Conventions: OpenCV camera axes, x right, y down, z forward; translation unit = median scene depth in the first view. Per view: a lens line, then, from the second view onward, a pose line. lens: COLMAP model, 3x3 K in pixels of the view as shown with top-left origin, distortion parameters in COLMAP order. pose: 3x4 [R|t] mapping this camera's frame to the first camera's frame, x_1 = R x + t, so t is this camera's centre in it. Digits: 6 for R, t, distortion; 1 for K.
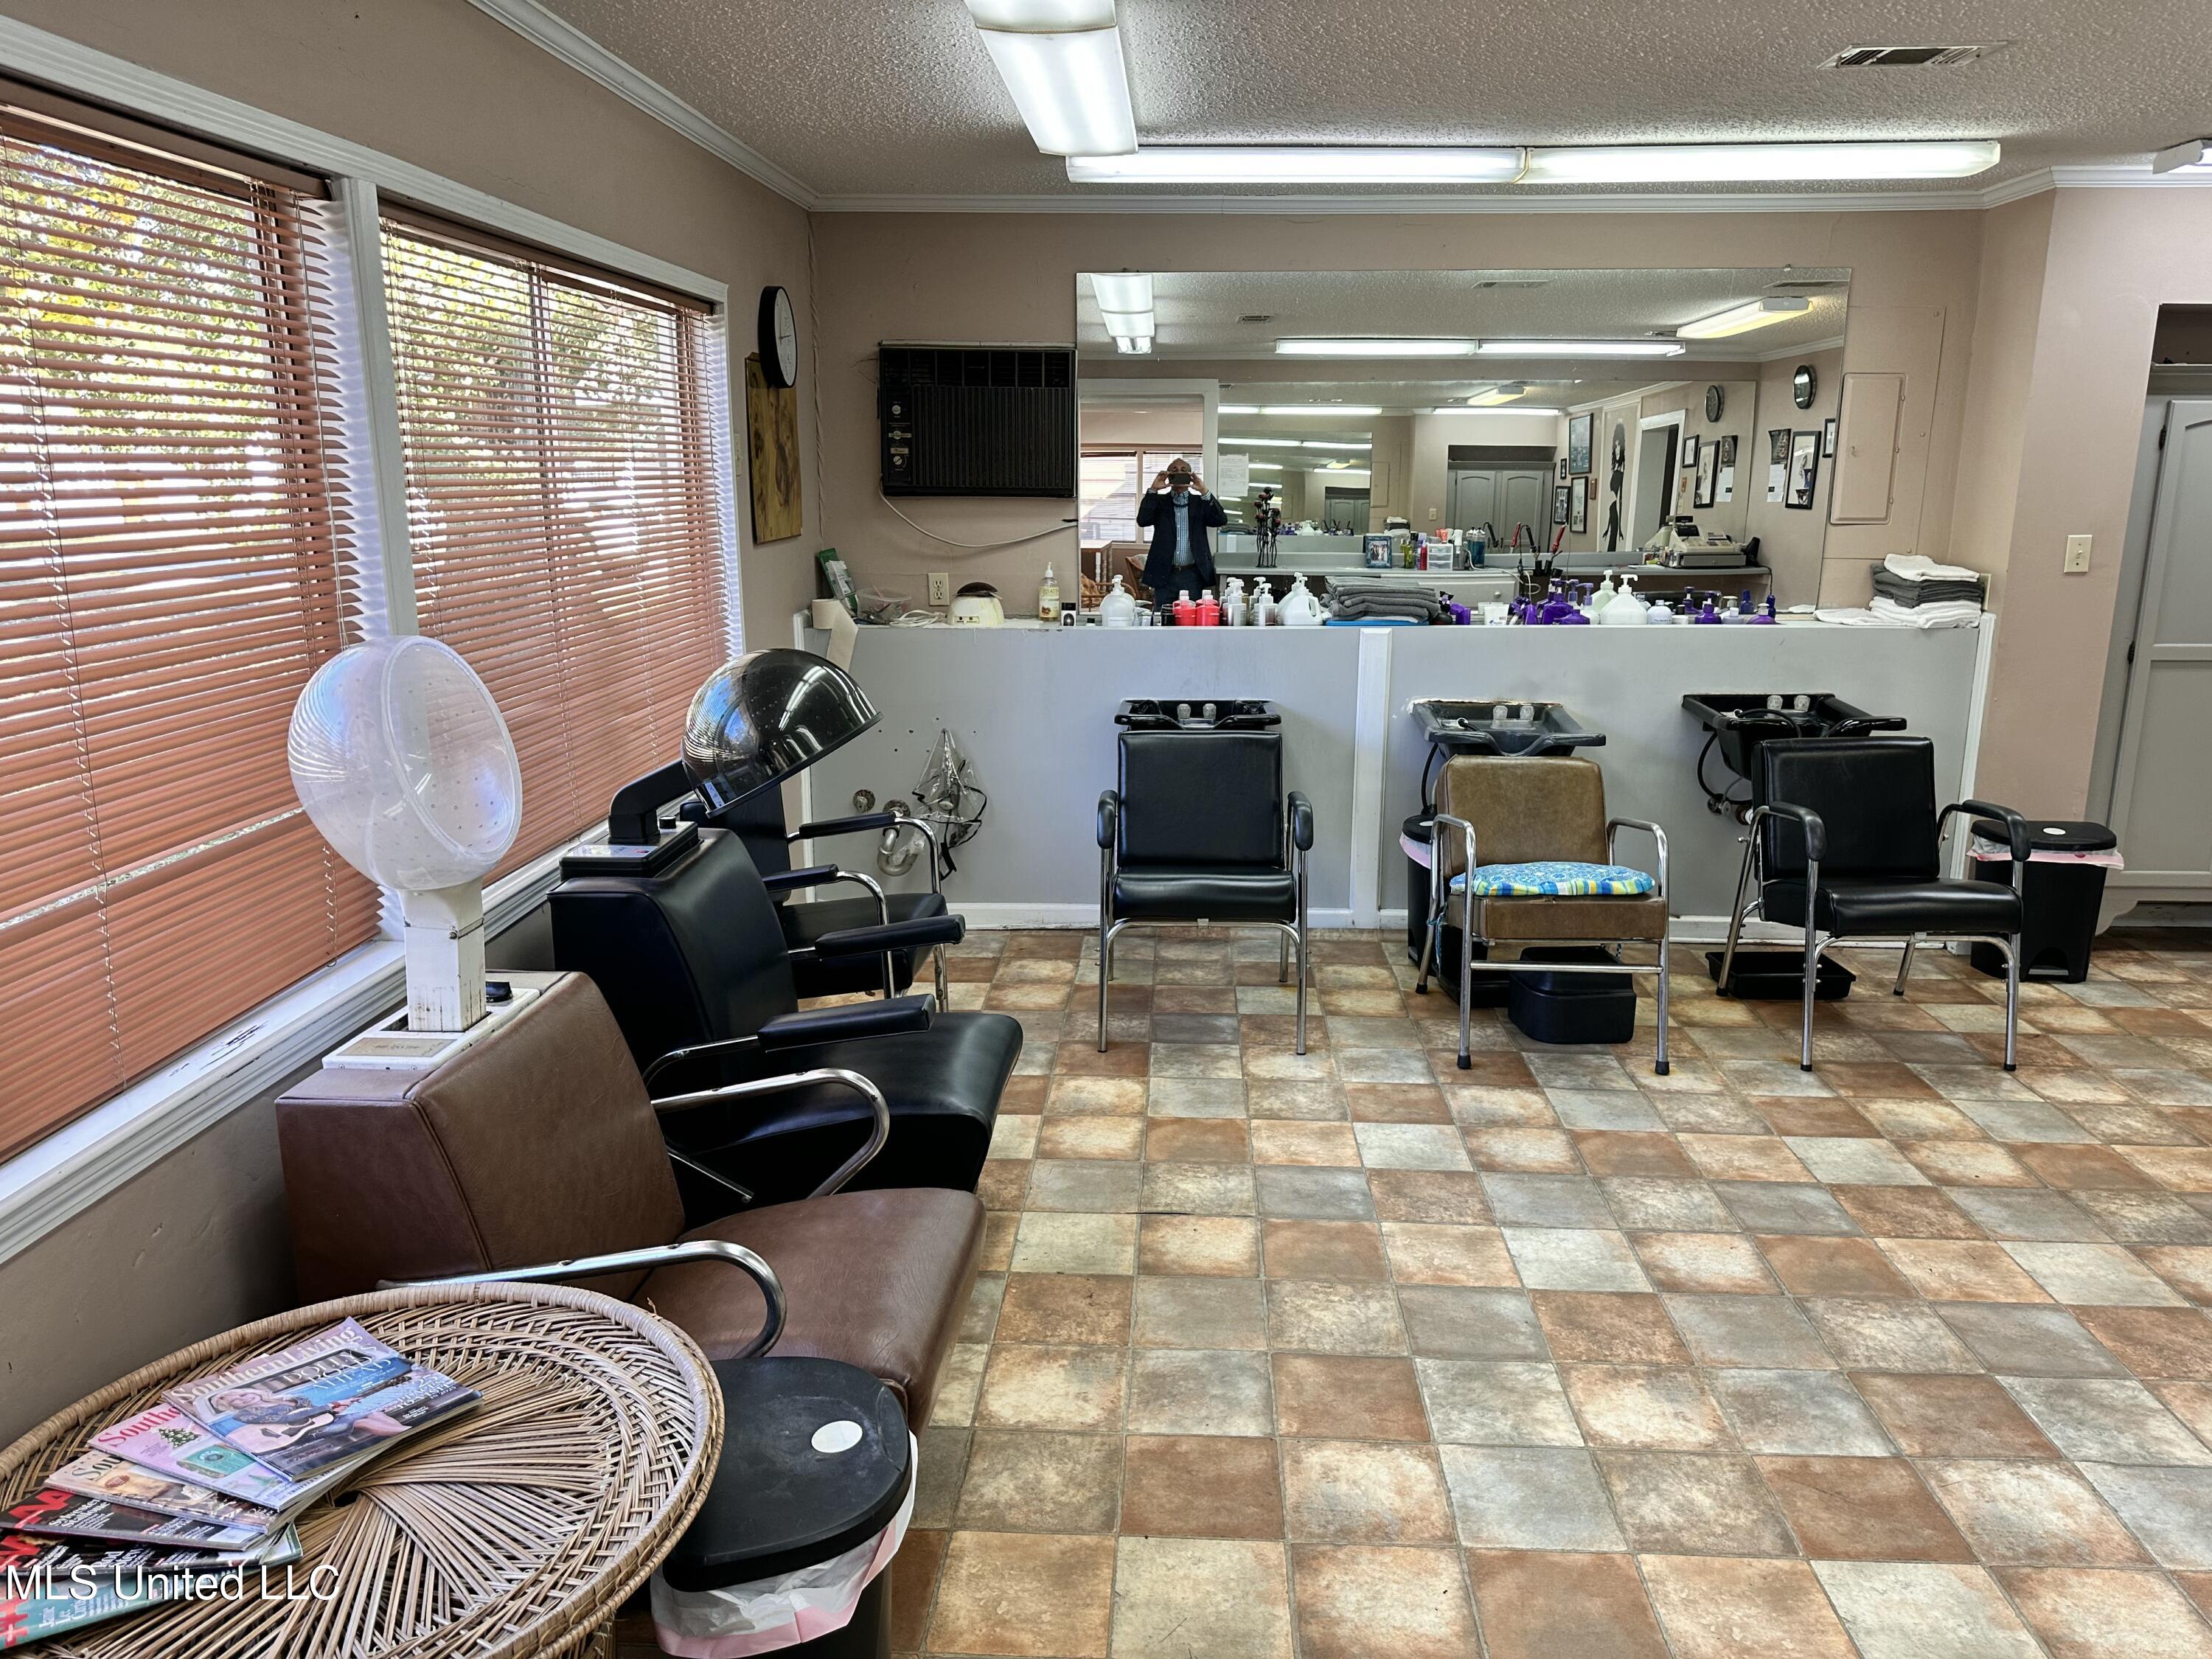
lens RADIAL K [[1539.1, 0, 1109.9], [0, 1539.1, 814.9], [0, 0, 1]] dist [0.086043, -0.096197]
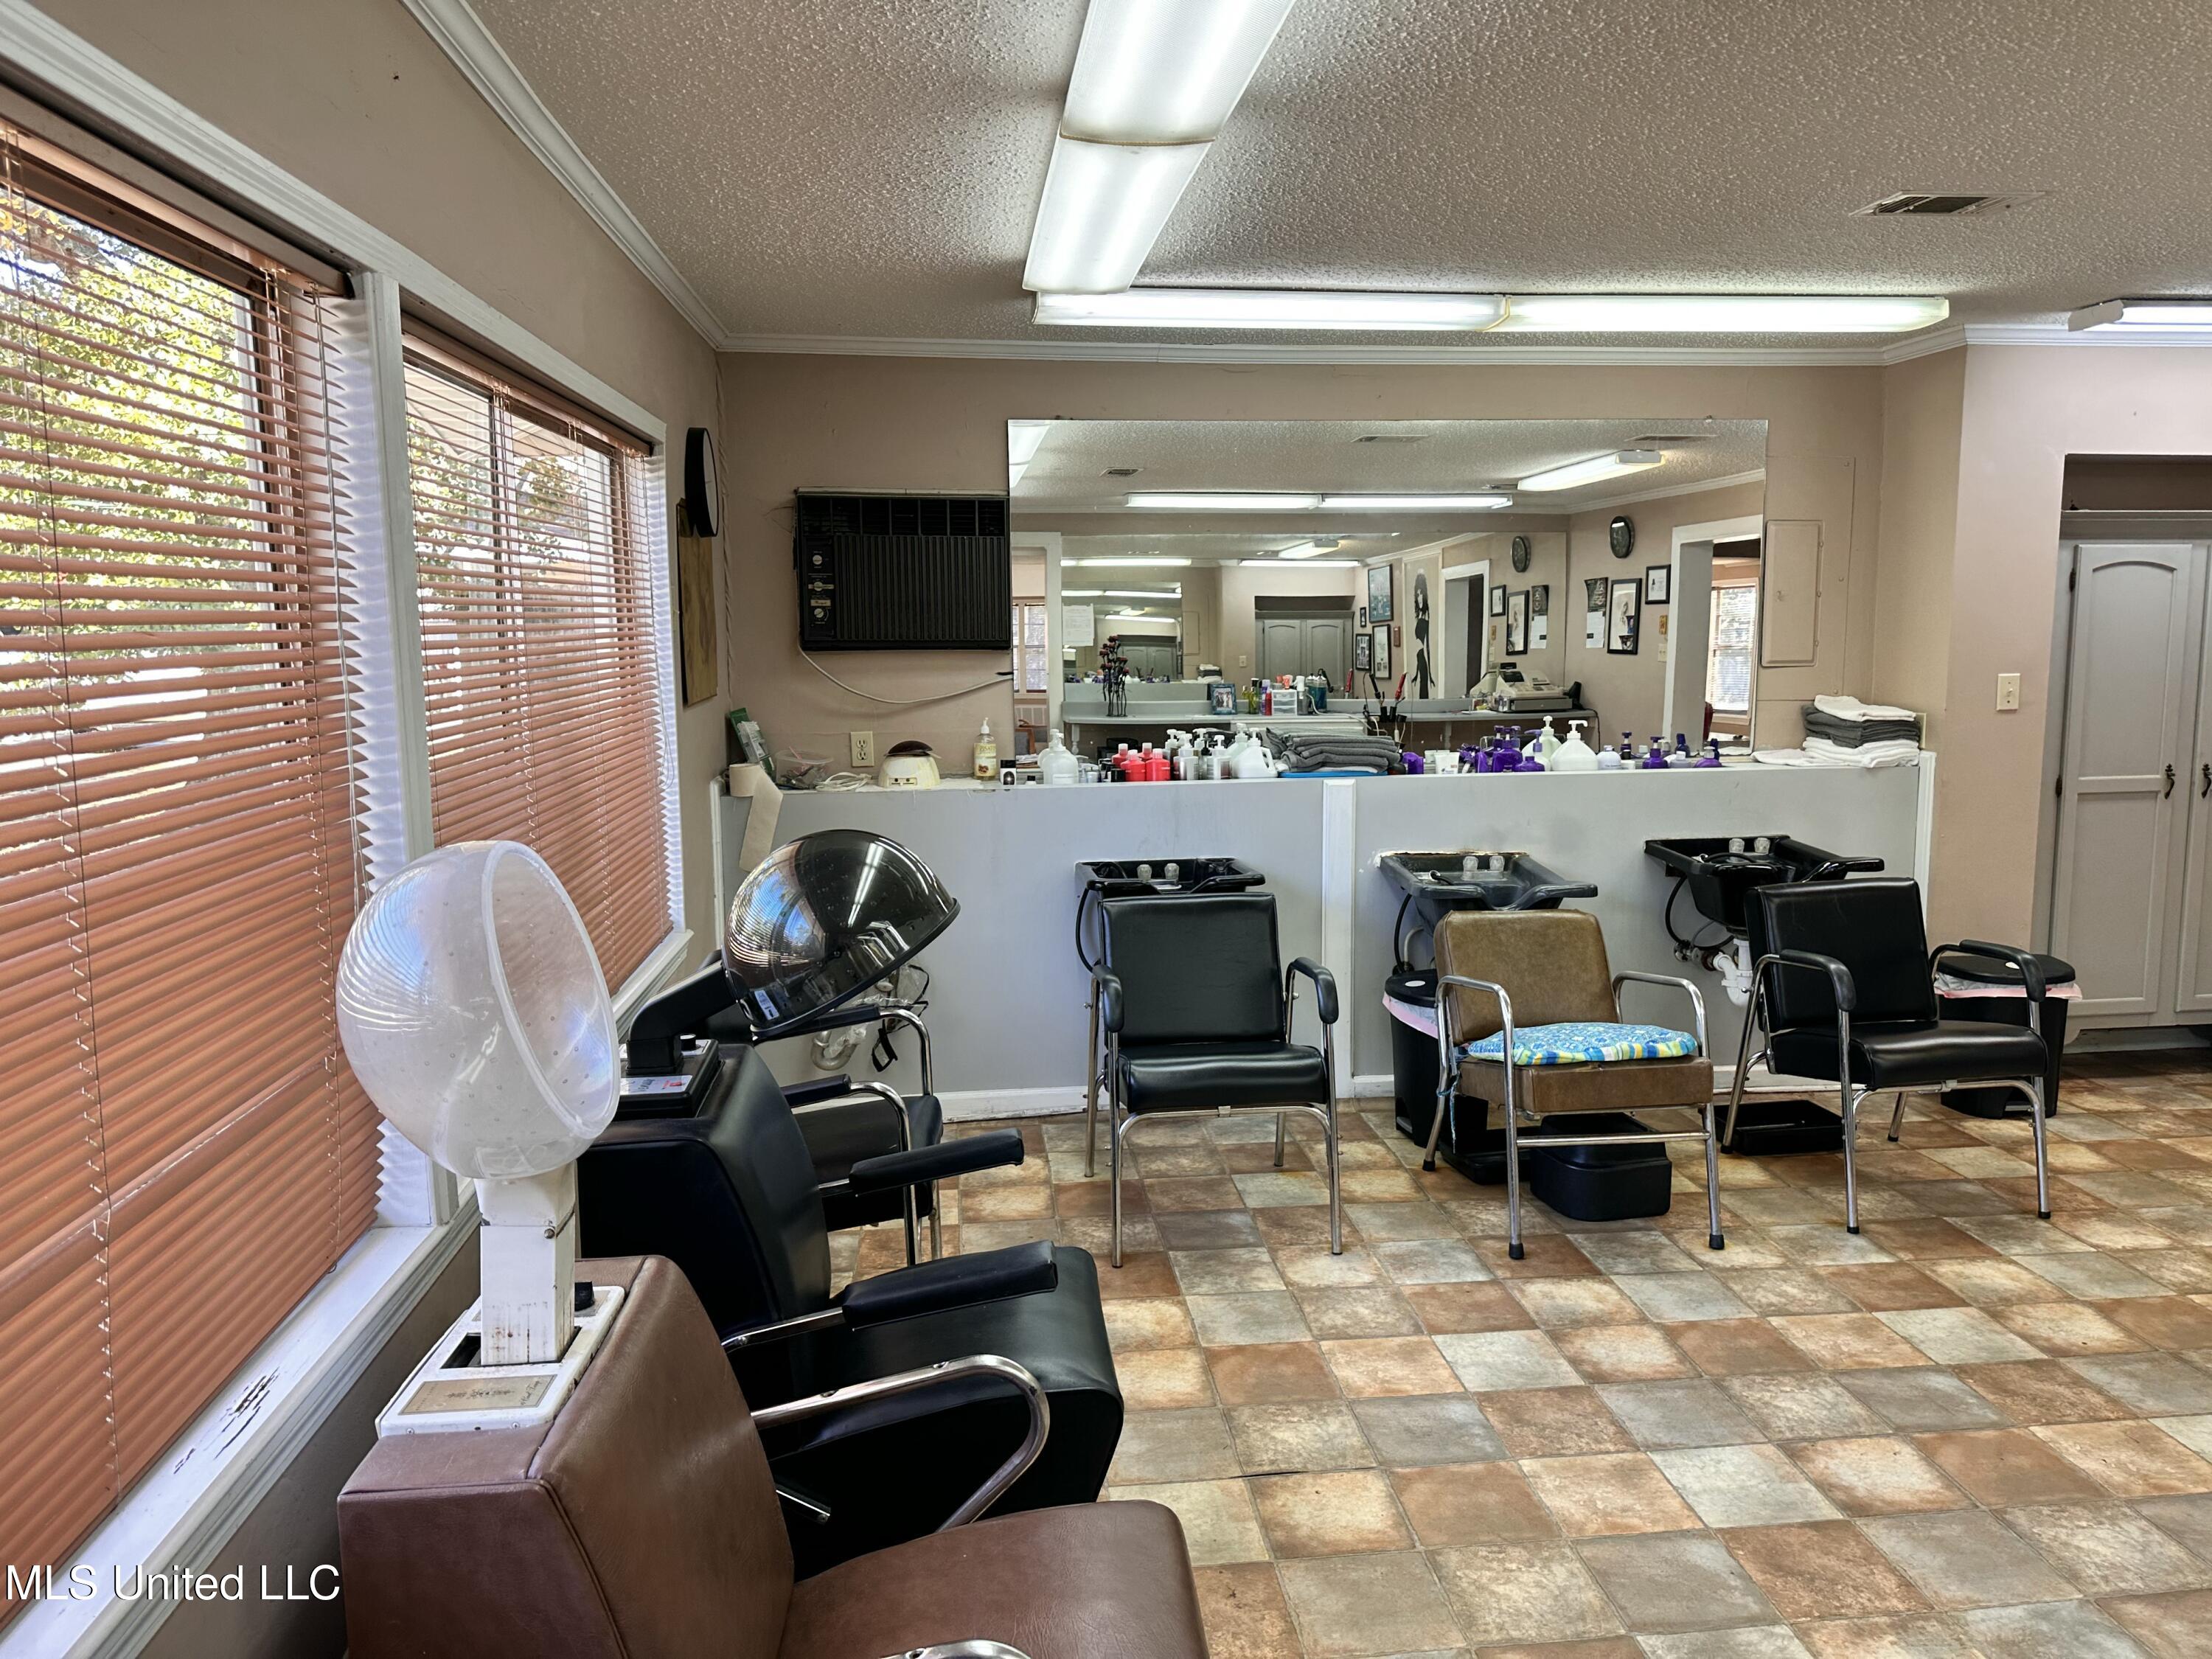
lens RADIAL K [[1539.1, 0, 1108.0], [0, 1539.1, 809.0], [0, 0, 1]] dist [0.086043, -0.096197]
pose [[0.987810, -0.029549, 0.152834, -0.128519], [0.044457, 0.994478, -0.095063, -0.020804], [-0.149181, 0.100698, 0.983669, 0.095573]]
